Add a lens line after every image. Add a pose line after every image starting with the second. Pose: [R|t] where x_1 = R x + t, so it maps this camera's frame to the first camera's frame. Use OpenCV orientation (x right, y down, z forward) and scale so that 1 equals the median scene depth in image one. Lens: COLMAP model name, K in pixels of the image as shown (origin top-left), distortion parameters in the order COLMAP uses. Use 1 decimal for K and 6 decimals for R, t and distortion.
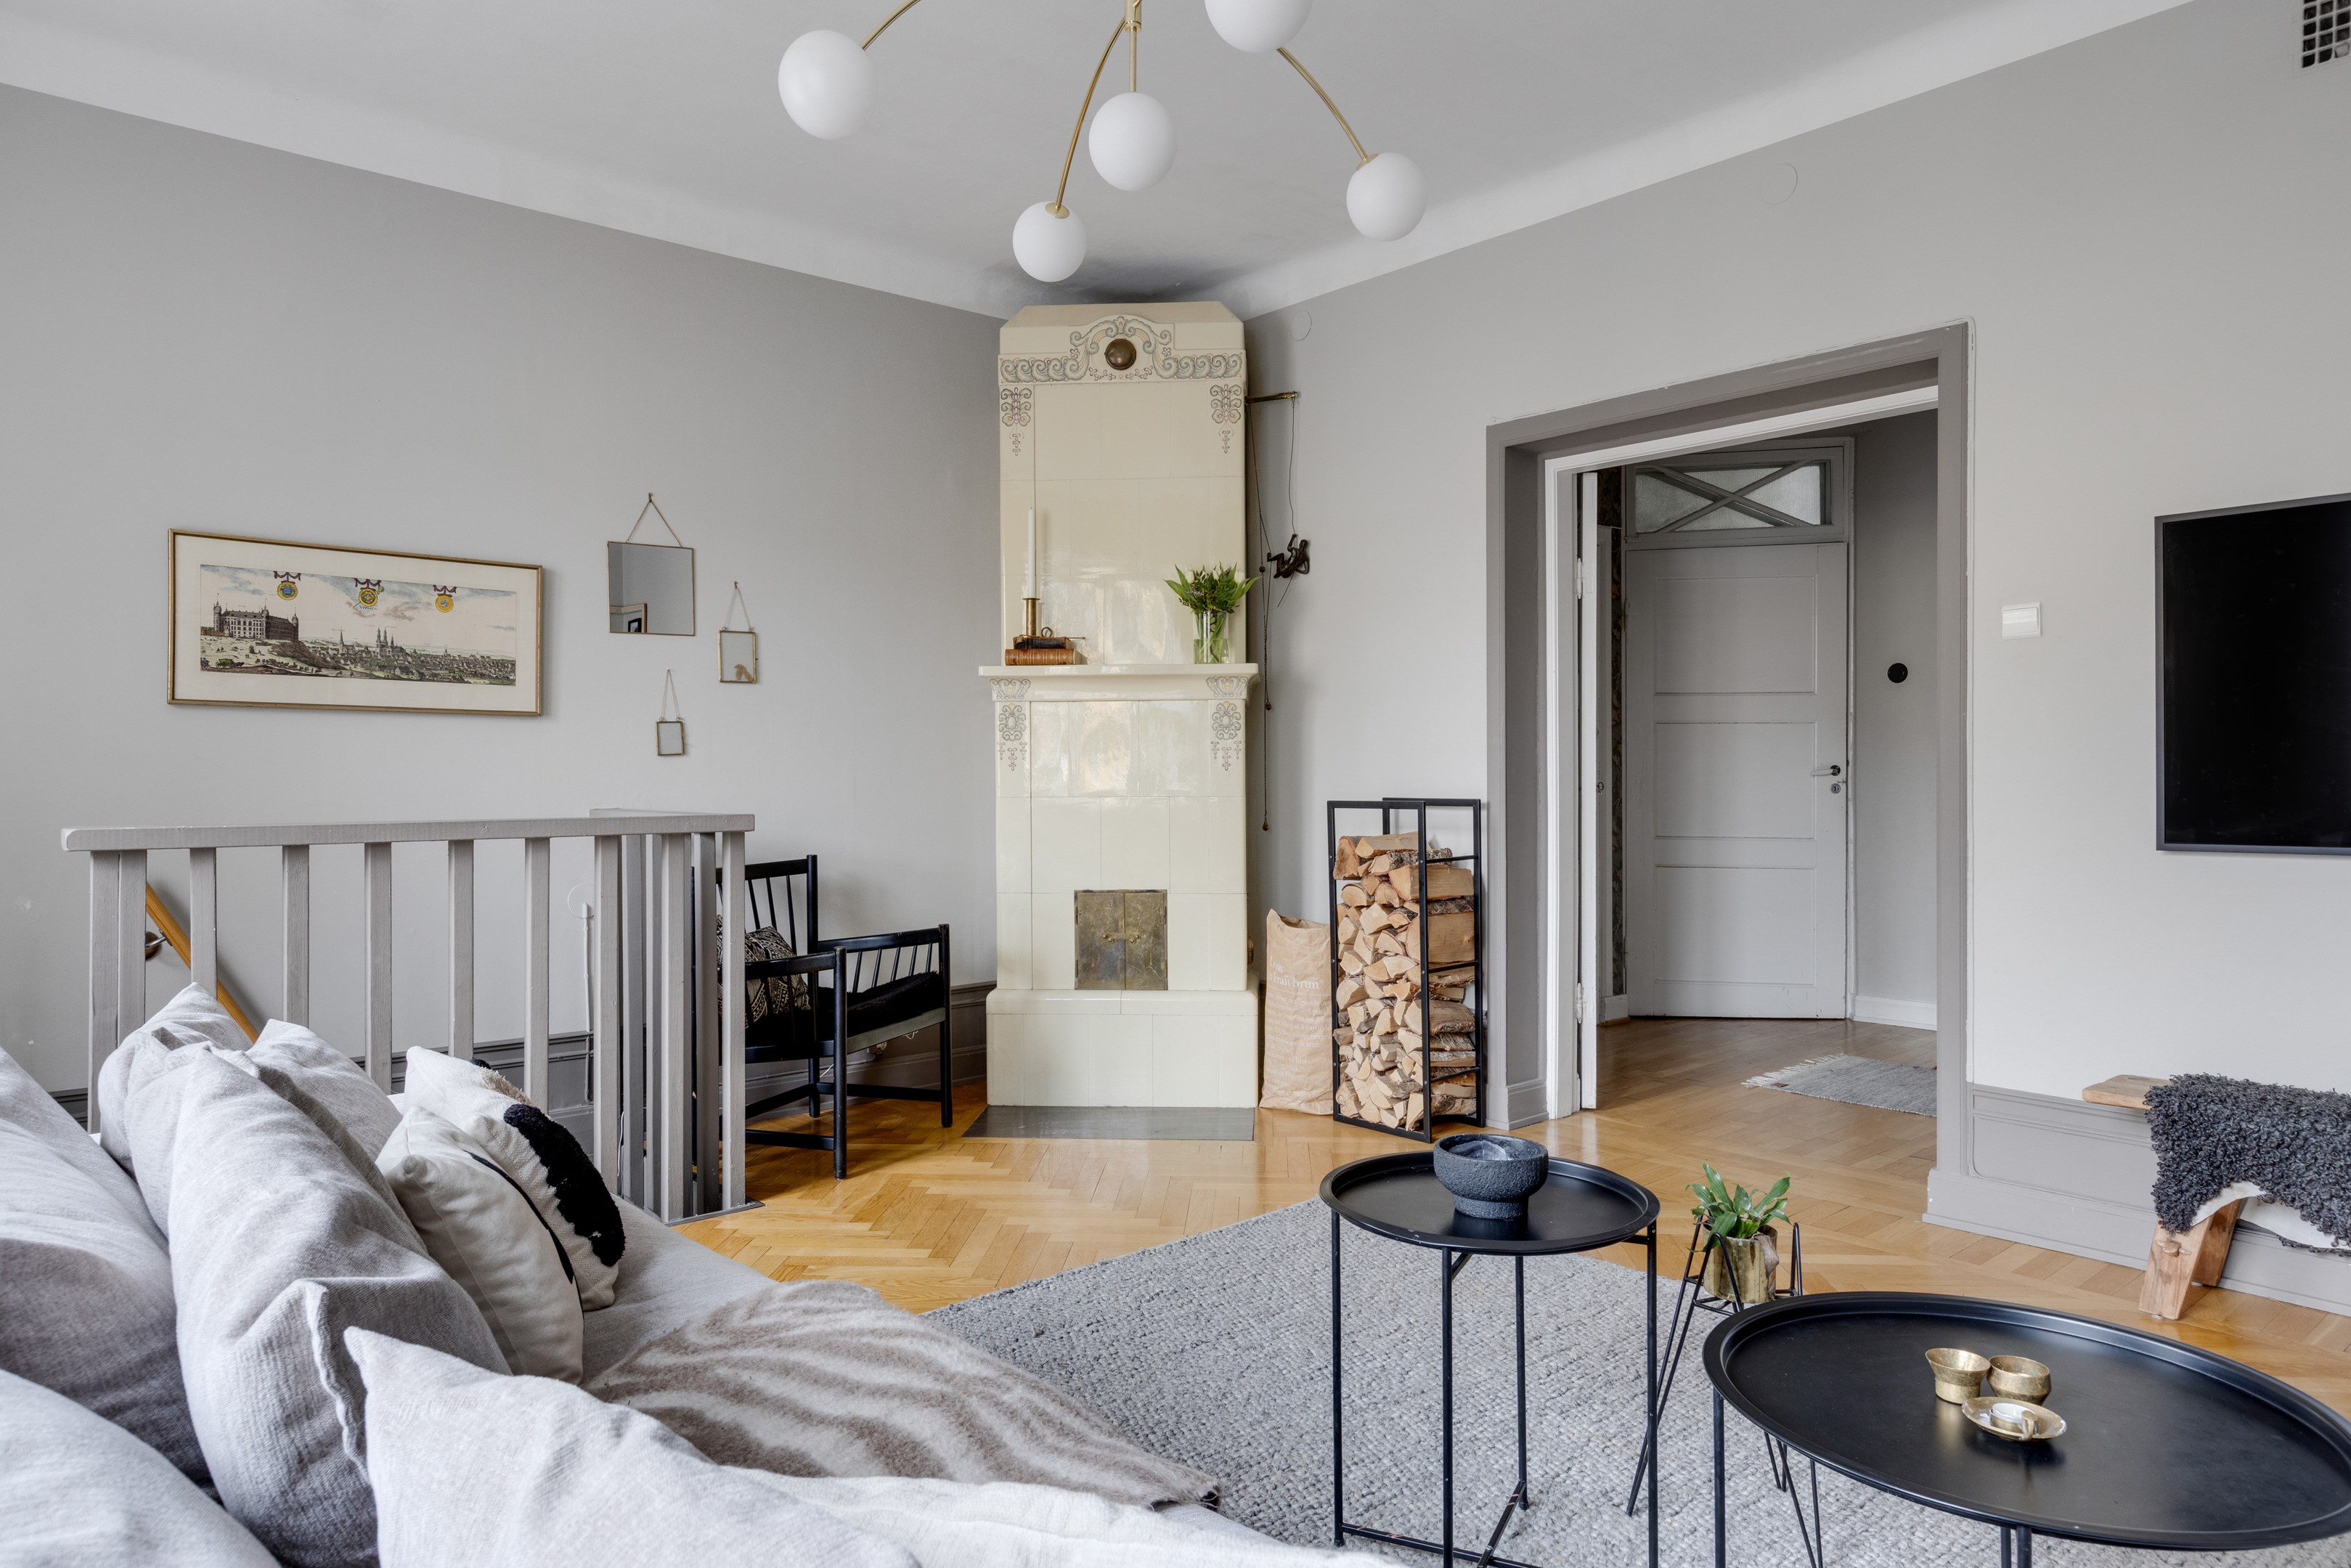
lens RADIAL K [[1530.8, 0, 1175.5], [0, 1530.8, 784.0], [0, 0, 1]] dist [0.046056, 0.001527]
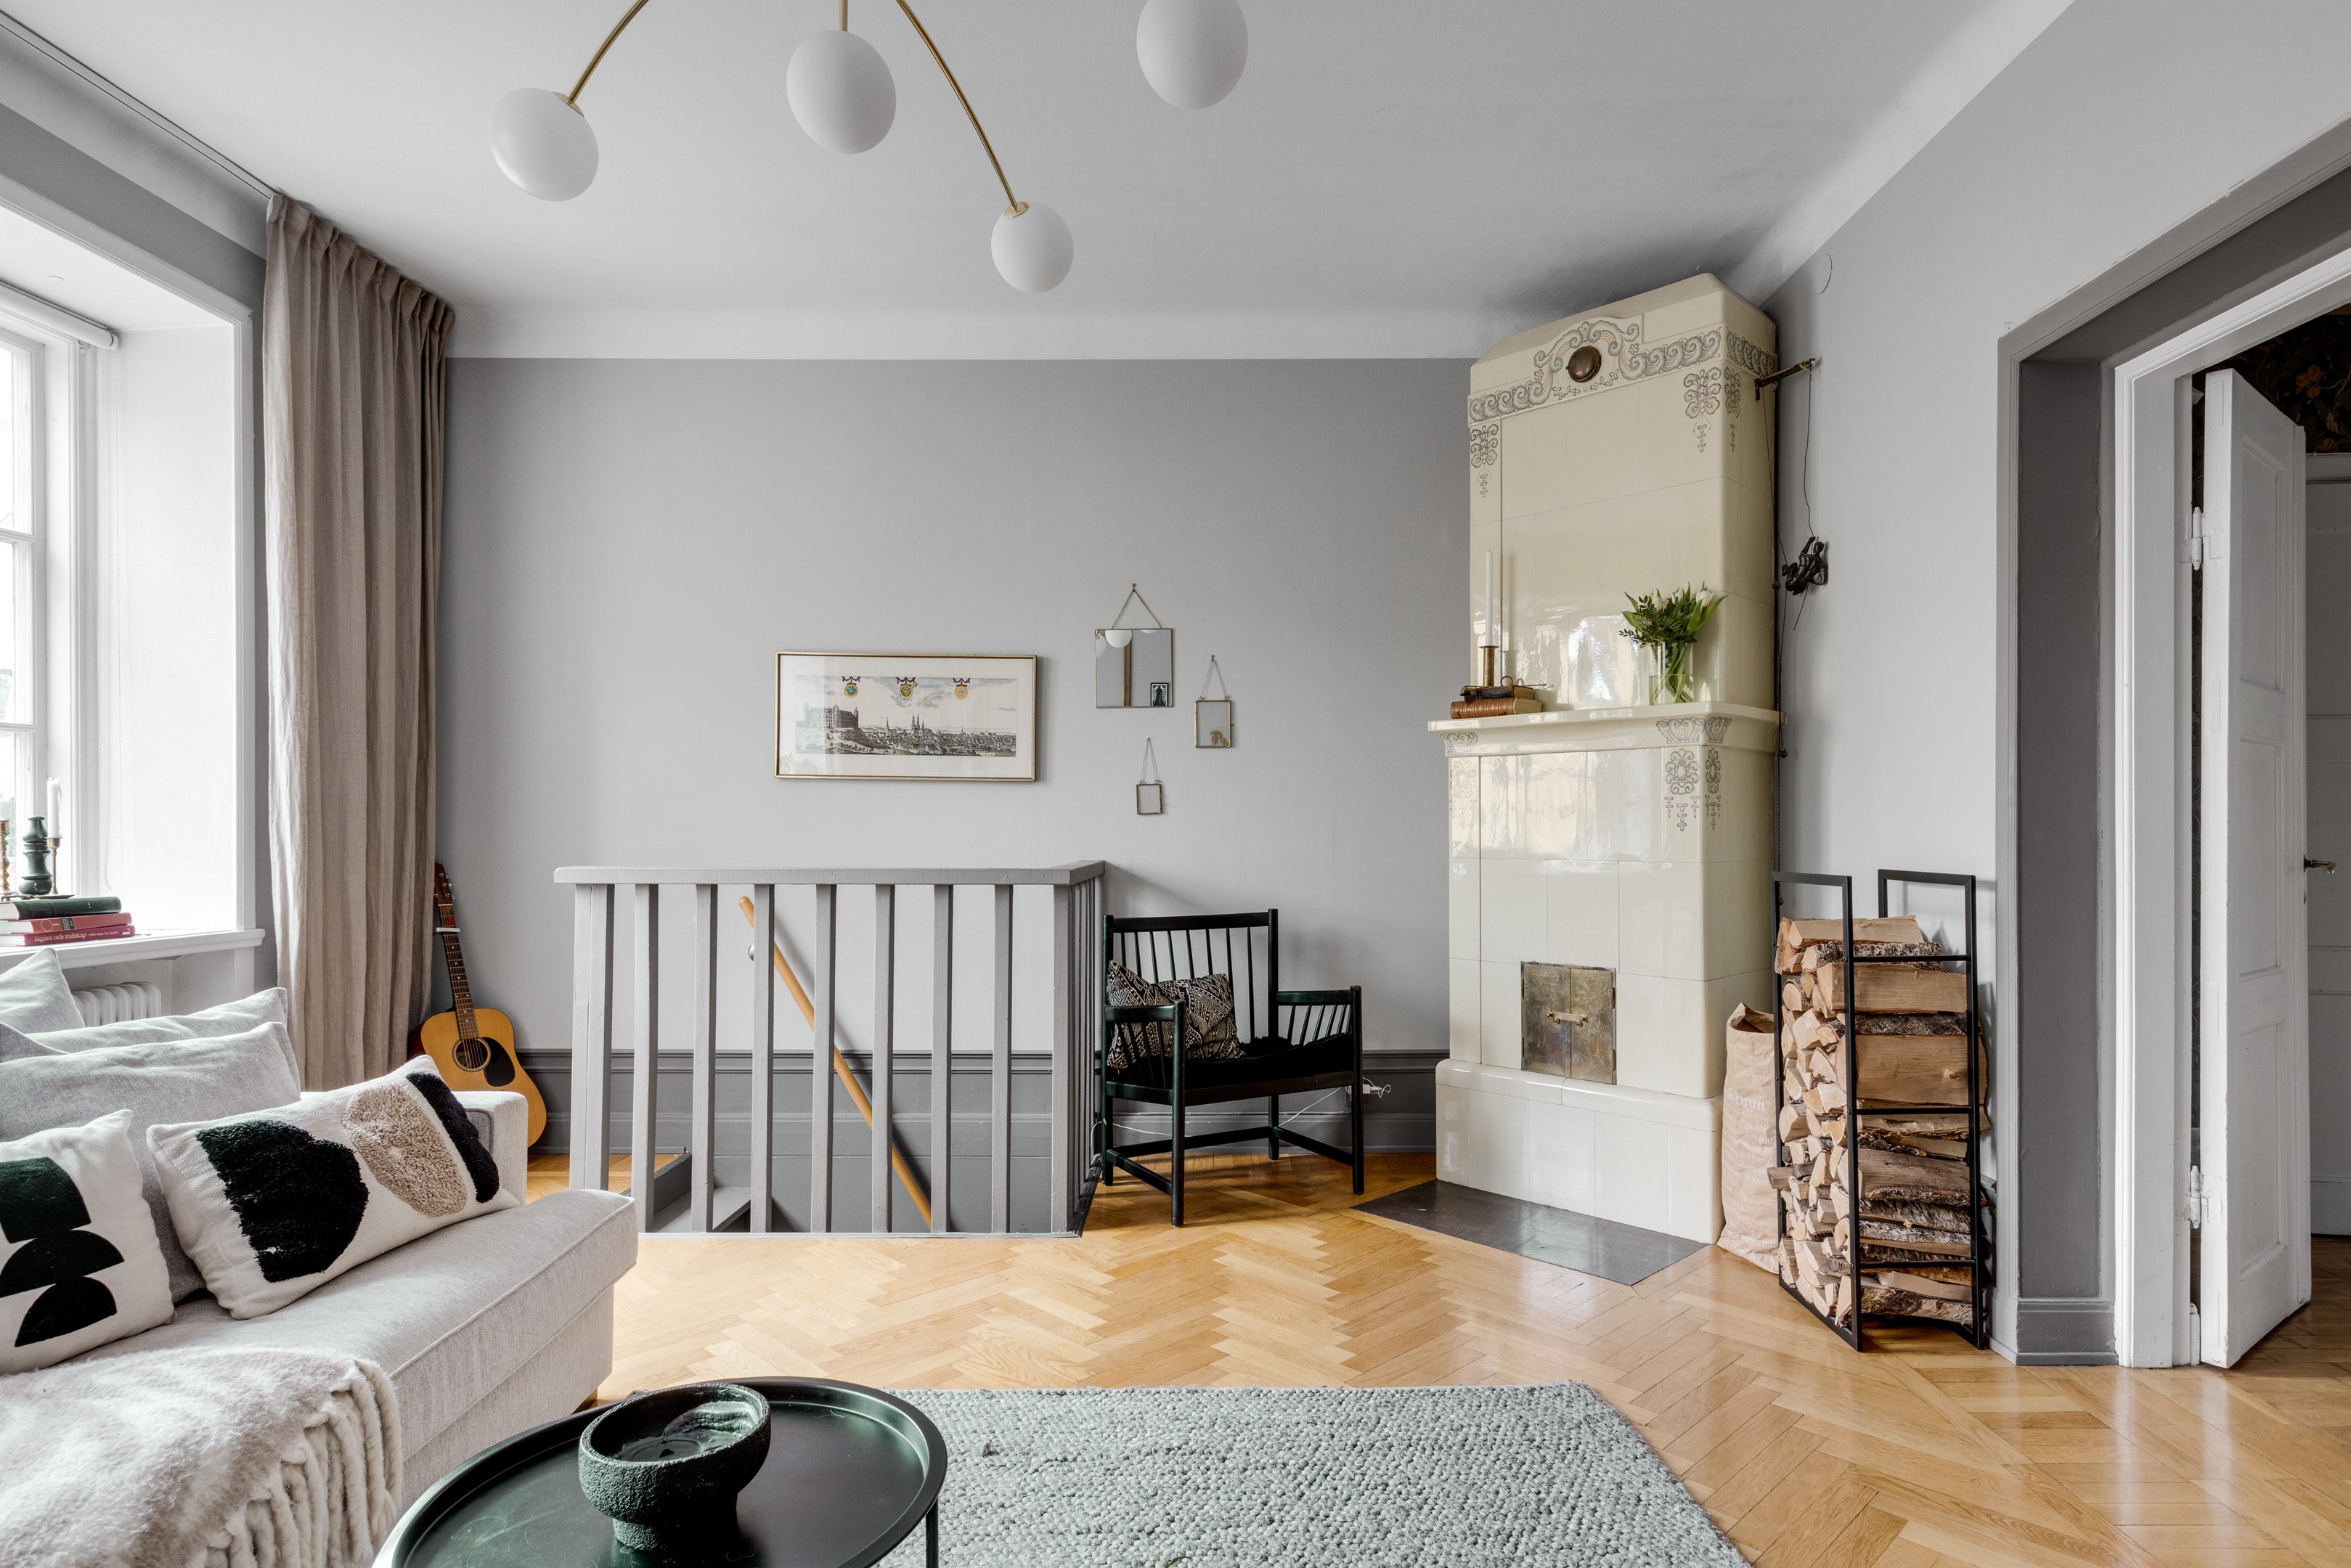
lens RADIAL K [[1278.9, 0, 1185.6], [0, 1278.9, 823.4], [0, 0, 1]] dist [0.020562, 0.000430]
pose [[0.750520, 0.003462, -0.660838, 0.311331], [-0.010979, 0.999914, -0.007230, -0.005408], [0.660756, 0.012682, 0.750493, 0.317087]]
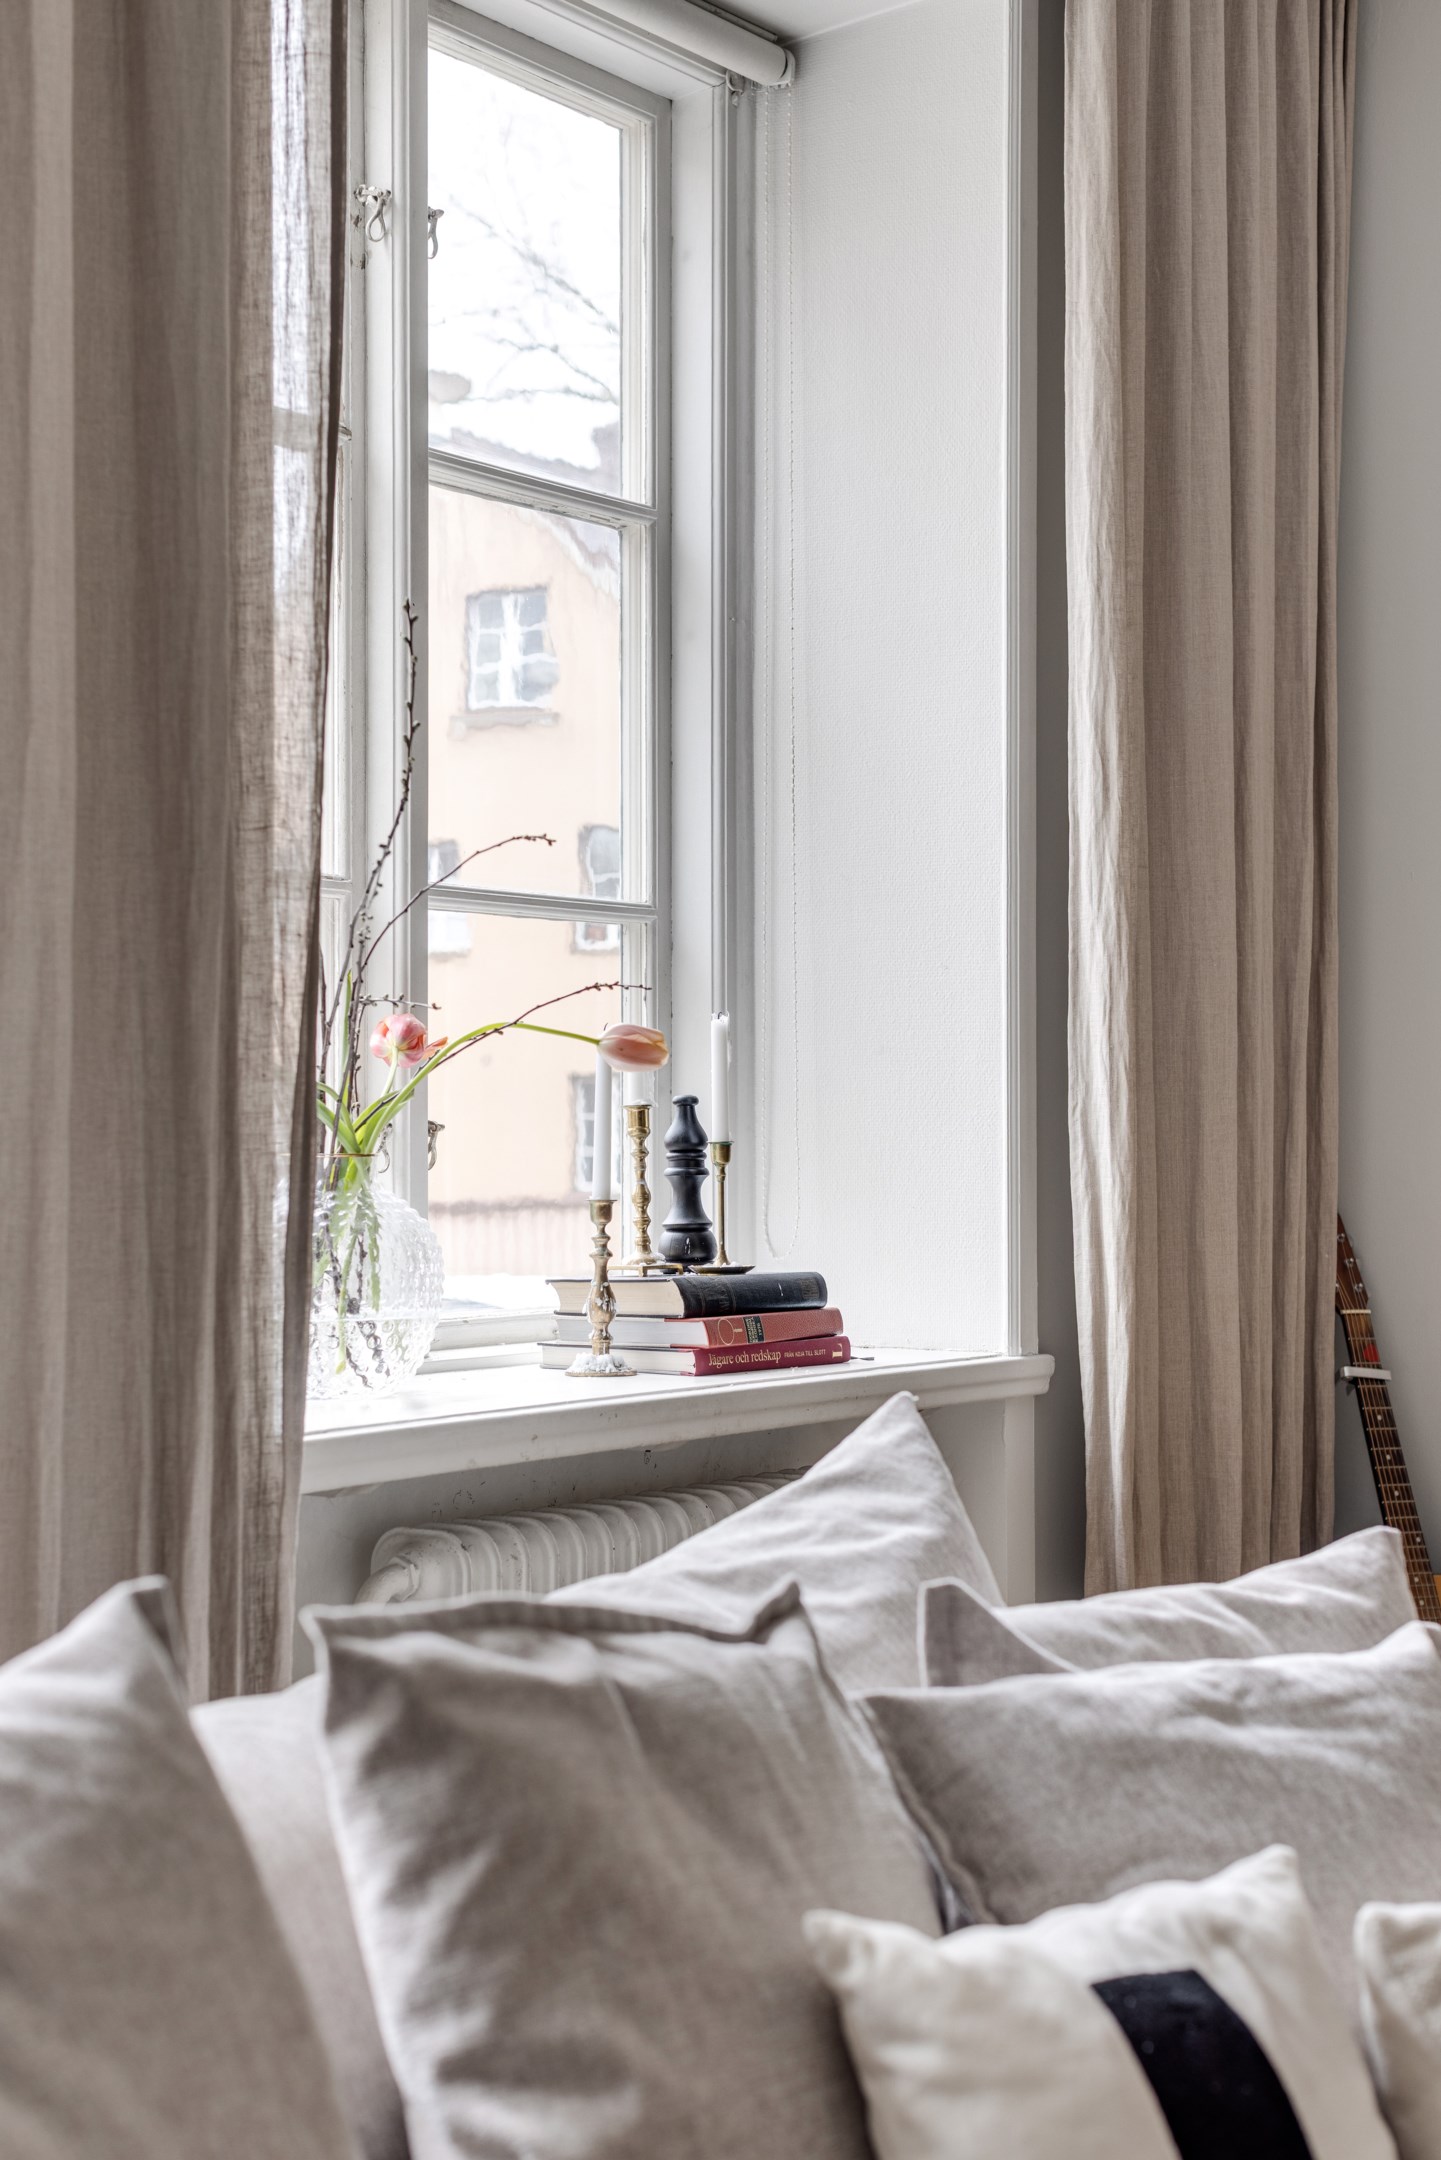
lens RADIAL K [[3155.5, 0, 720.5], [0, 3155.5, 1080.0], [0, 0, 1]] dist [0.067311, 0.021071]
pose [[0.238366, -0.009710, -0.971127, 0.163348], [-0.012051, 0.999843, -0.012955, -0.001544], [0.971101, 0.014791, 0.238211, 0.254002]]
